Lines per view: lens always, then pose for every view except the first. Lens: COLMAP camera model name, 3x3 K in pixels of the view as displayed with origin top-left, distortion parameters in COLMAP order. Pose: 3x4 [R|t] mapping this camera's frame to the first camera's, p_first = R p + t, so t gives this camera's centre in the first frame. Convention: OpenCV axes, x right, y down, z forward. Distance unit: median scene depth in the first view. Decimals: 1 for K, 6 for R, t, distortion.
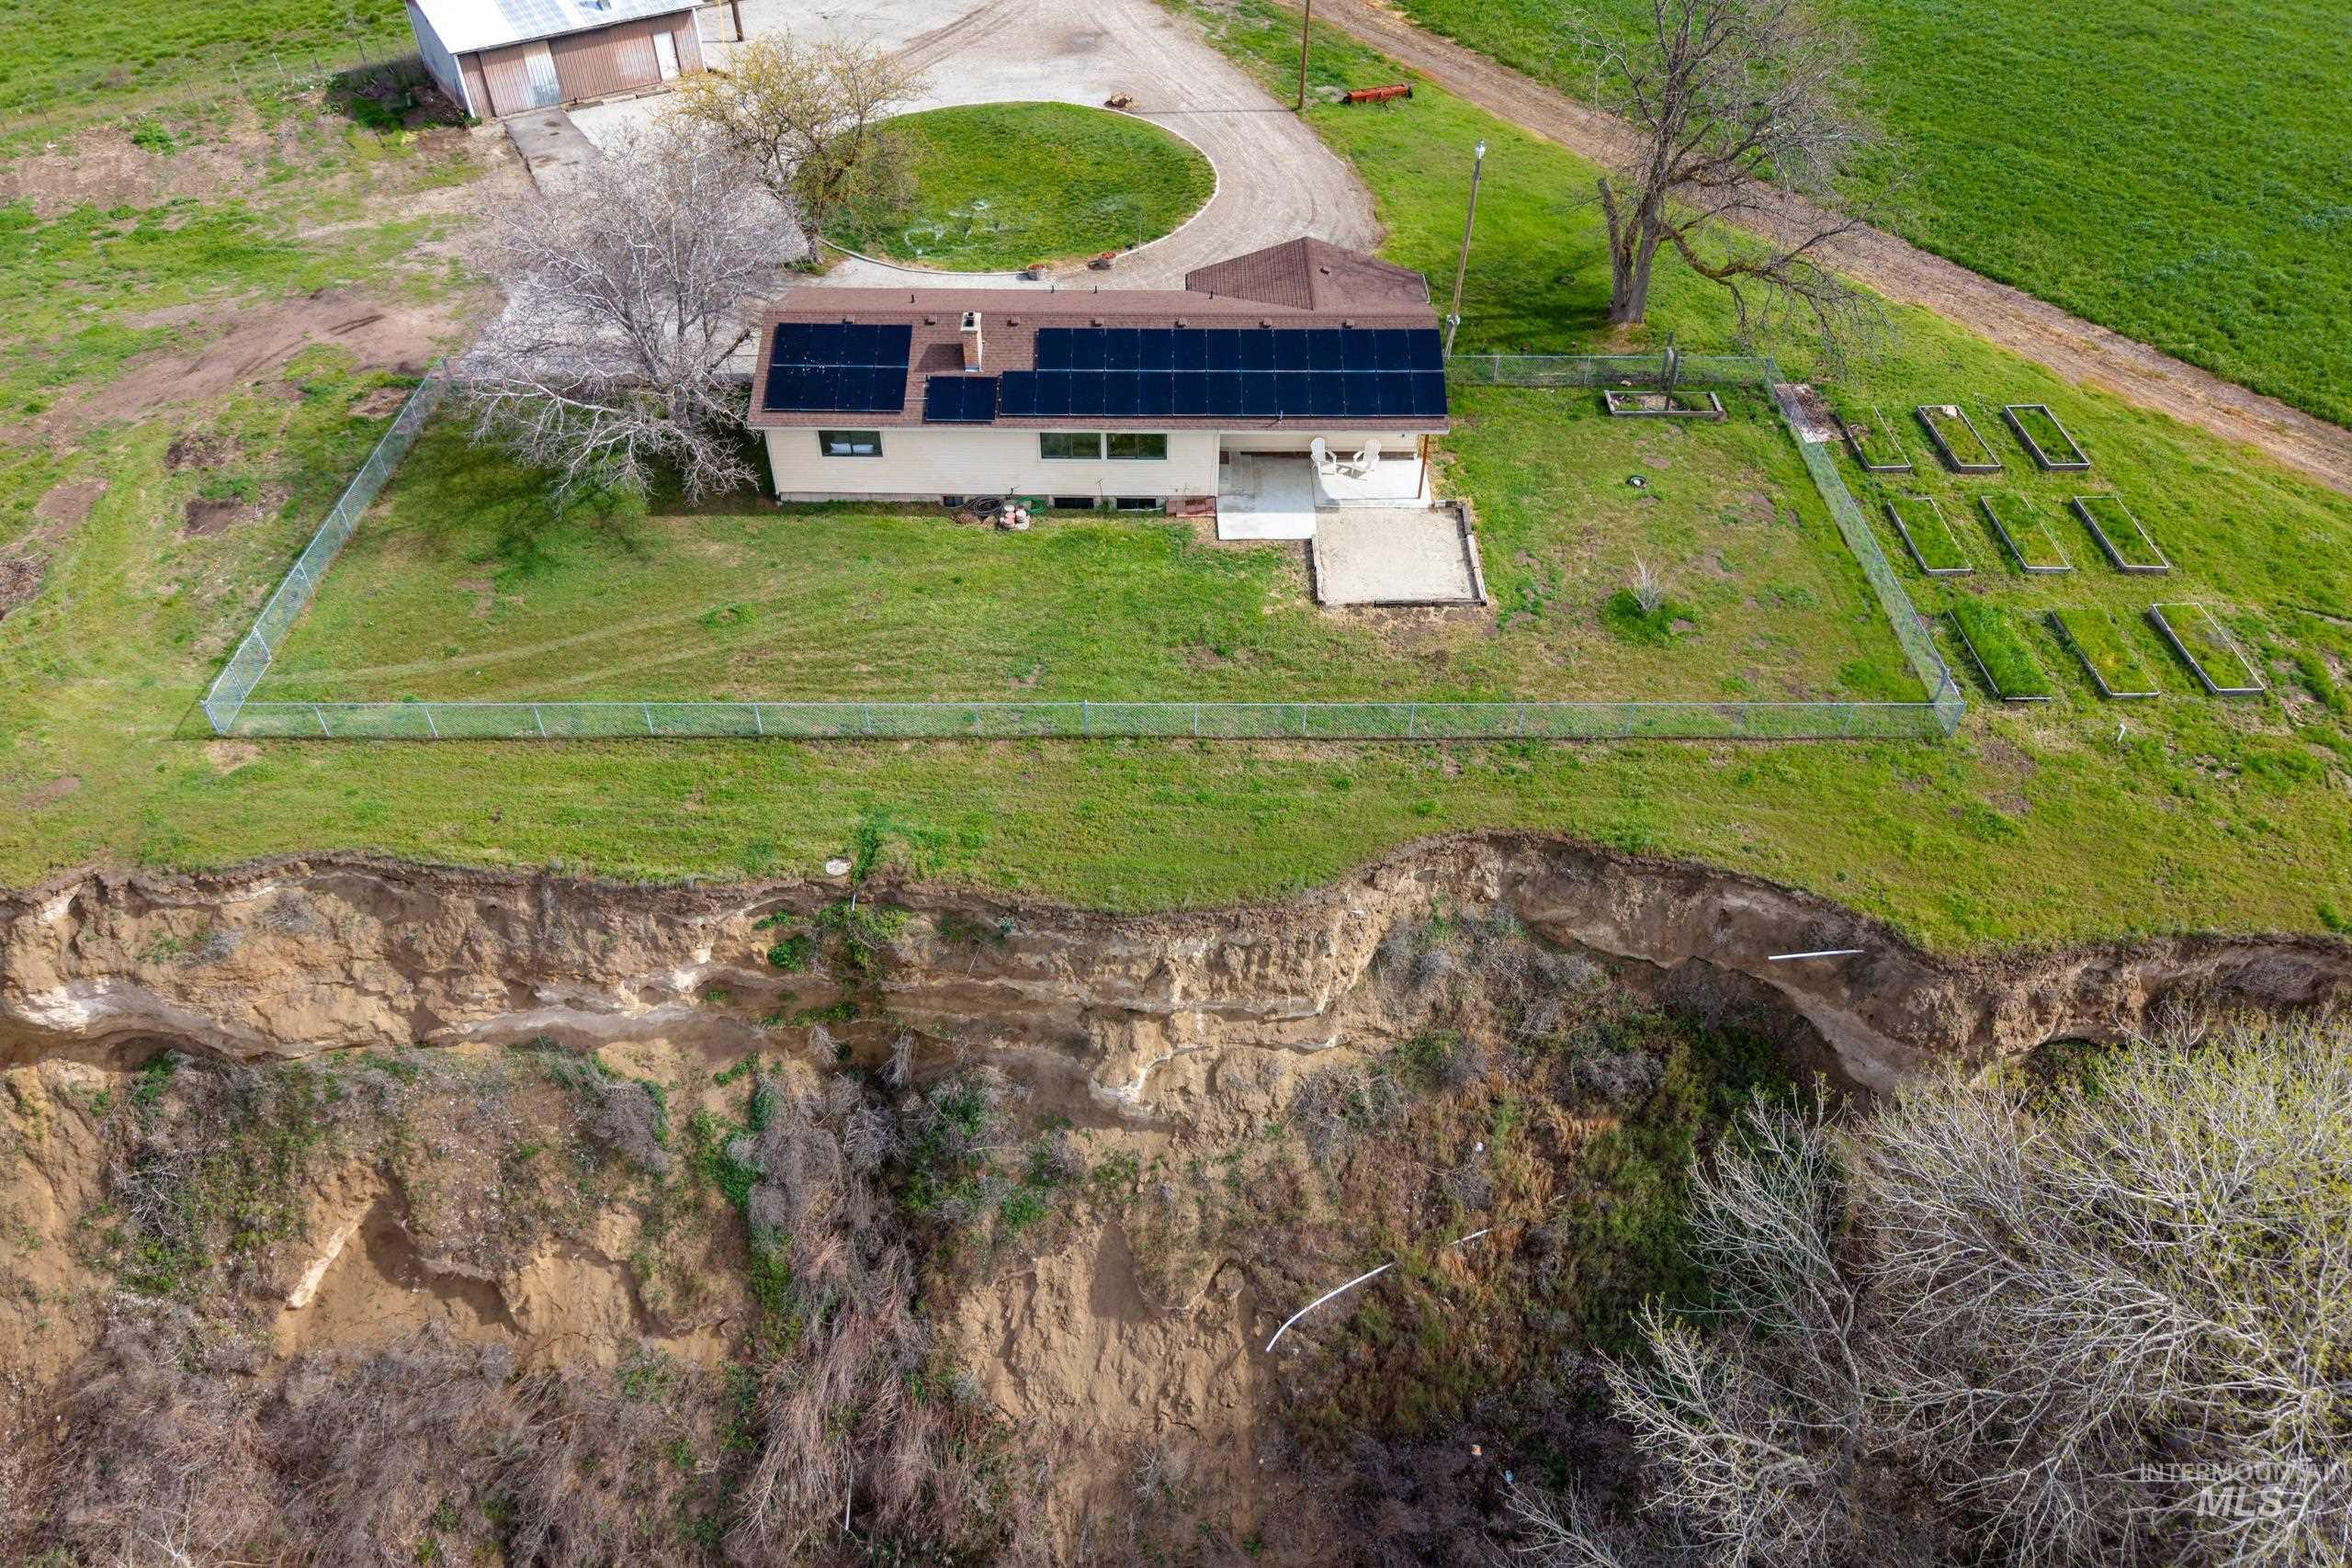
lens RADIAL K [[1610.8, 0, 1166.5], [0, 1610.8, 792.5], [0, 0, 1]] dist [0.044779, -0.026516]
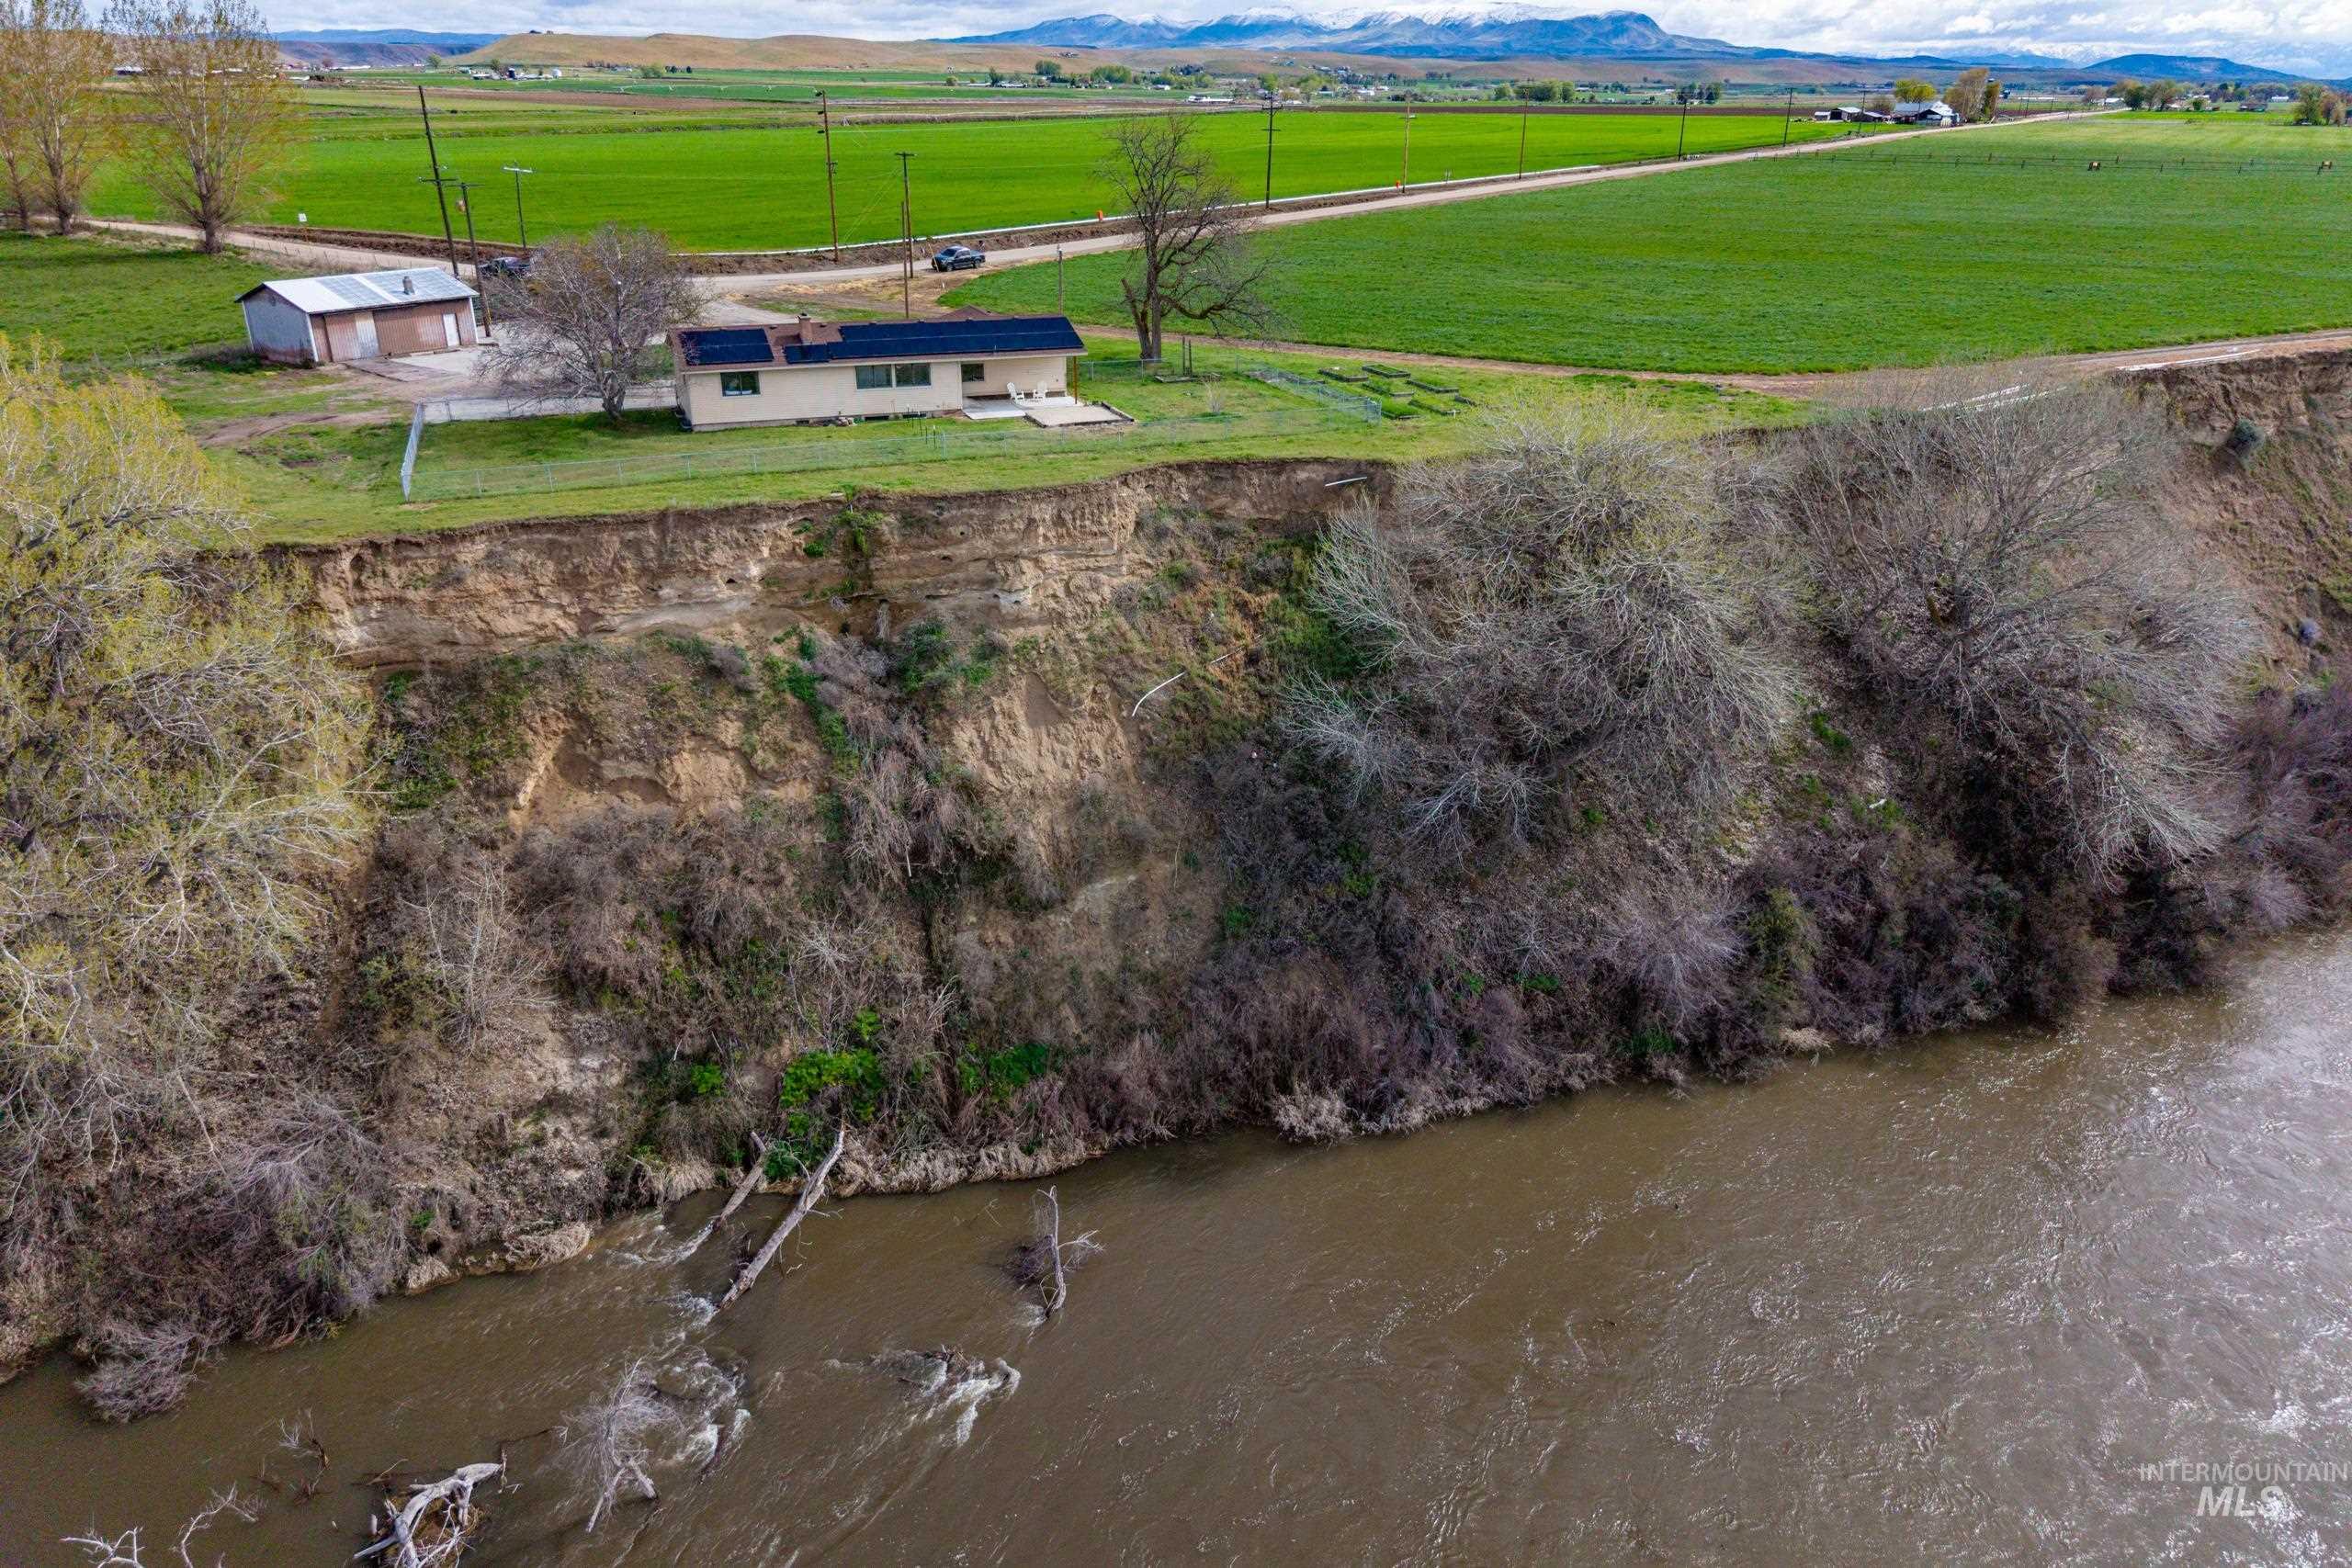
lens RADIAL K [[1610.8, 0, 1163.3], [0, 1610.8, 778.2], [0, 0, 1]] dist [0.044779, -0.026516]
pose [[0.929505, -0.137271, 0.342312, -0.497166], [0.249286, 0.917867, -0.308830, 0.919598], [-0.271804, 0.372392, 0.887382, -0.516615]]
